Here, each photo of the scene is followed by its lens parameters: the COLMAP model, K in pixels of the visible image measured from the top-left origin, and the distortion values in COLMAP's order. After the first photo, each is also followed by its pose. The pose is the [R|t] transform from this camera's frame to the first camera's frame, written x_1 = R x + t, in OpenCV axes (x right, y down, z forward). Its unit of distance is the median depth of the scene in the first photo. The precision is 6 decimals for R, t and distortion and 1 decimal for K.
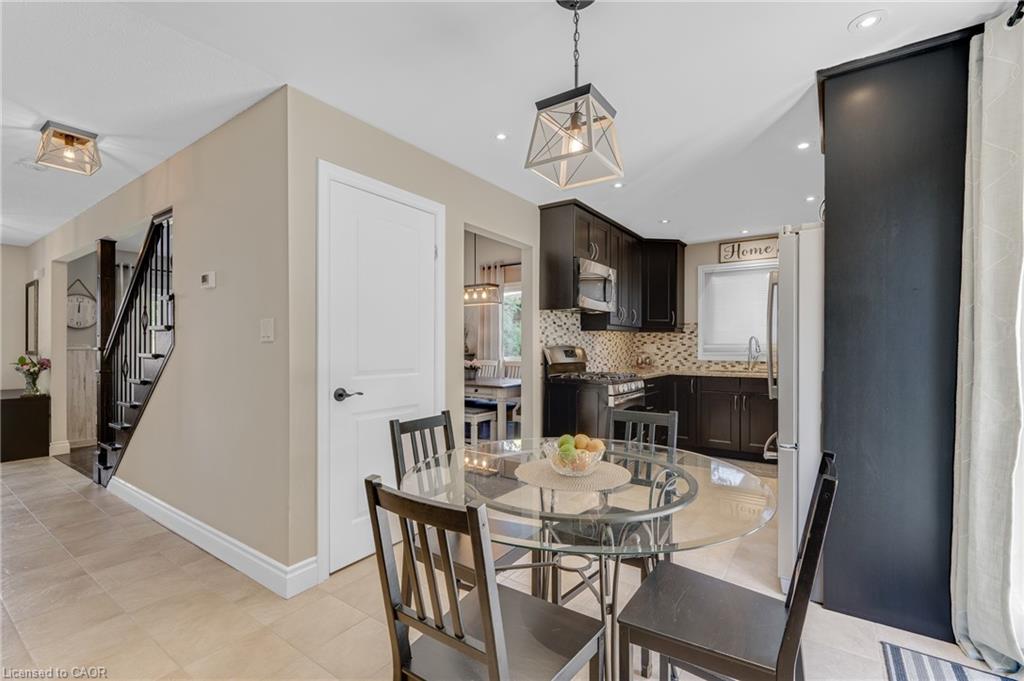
lens RADIAL K [[443.1, 0, 503.4], [0, 443.1, 345.5], [0, 0, 1]] dist [-0.001659, -0.000584]
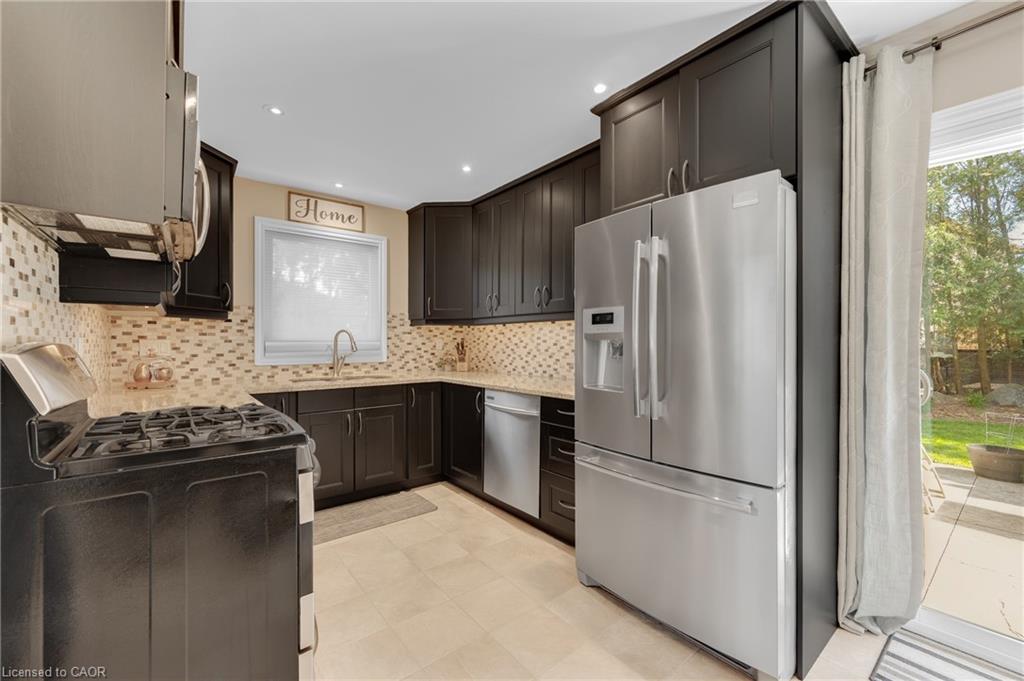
lens RADIAL K [[425.8, 0, 505.7], [0, 425.8, 343.4], [0, 0, 1]] dist [0.001413, 0.000190]
pose [[0.260444, -0.003805, 0.965481, -0.055099], [0.000580, 0.999993, 0.003785, -0.000737], [-0.965489, -0.000426, 0.260445, 0.534650]]
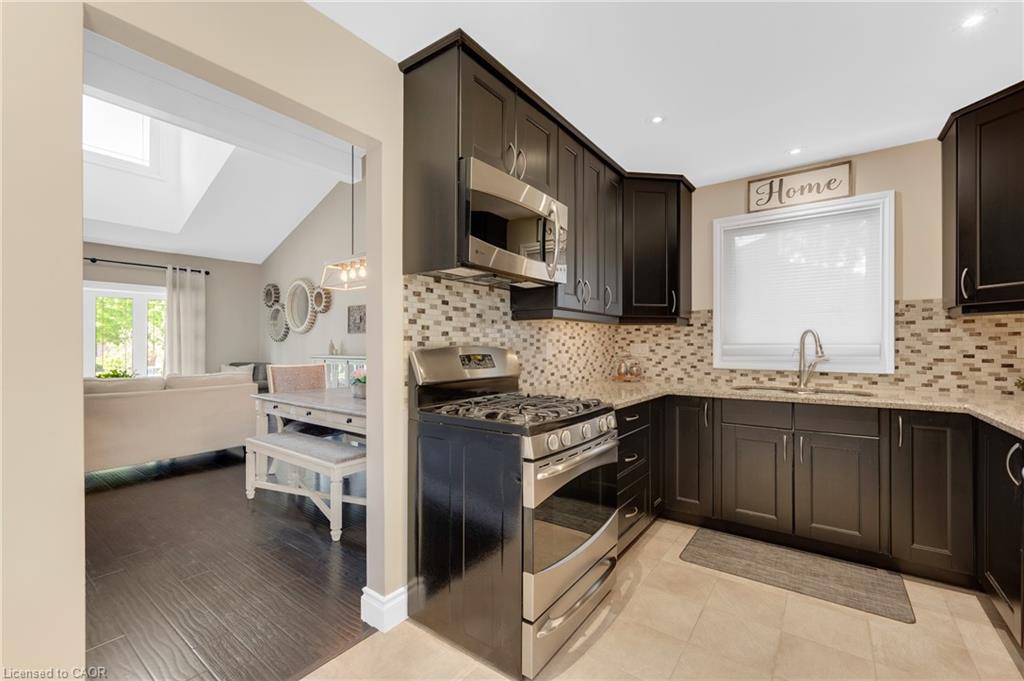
lens RADIAL K [[422.8, 0, 518.2], [0, 422.8, 345.8], [0, 0, 1]] dist [-0.002017, -0.000288]
pose [[0.999984, -0.002105, 0.005307, 0.168886], [0.002110, 0.999997, -0.000877, 0.000377], [-0.005305, 0.000888, 0.999986, 0.427184]]
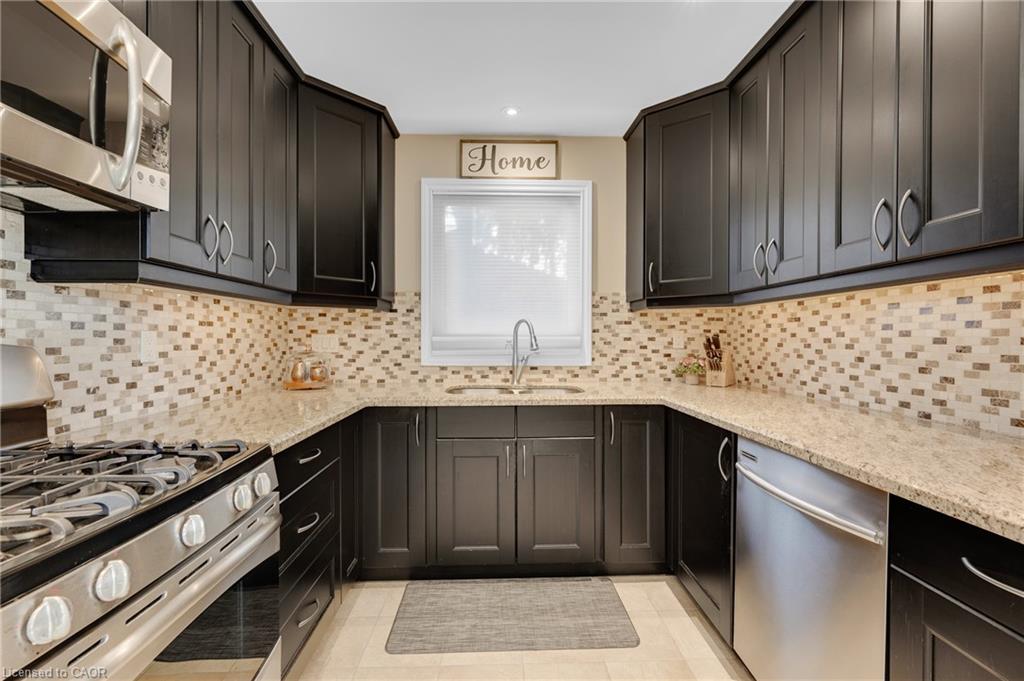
lens RADIAL K [[443.1, 0, 507.5], [0, 443.1, 340.8], [0, 0, 1]] dist [-0.001659, -0.000584]
pose [[0.784465, -0.005831, 0.620146, 0.218411], [0.001503, 0.999971, 0.007502, 0.000724], [-0.620171, -0.004953, 0.784451, 0.583407]]
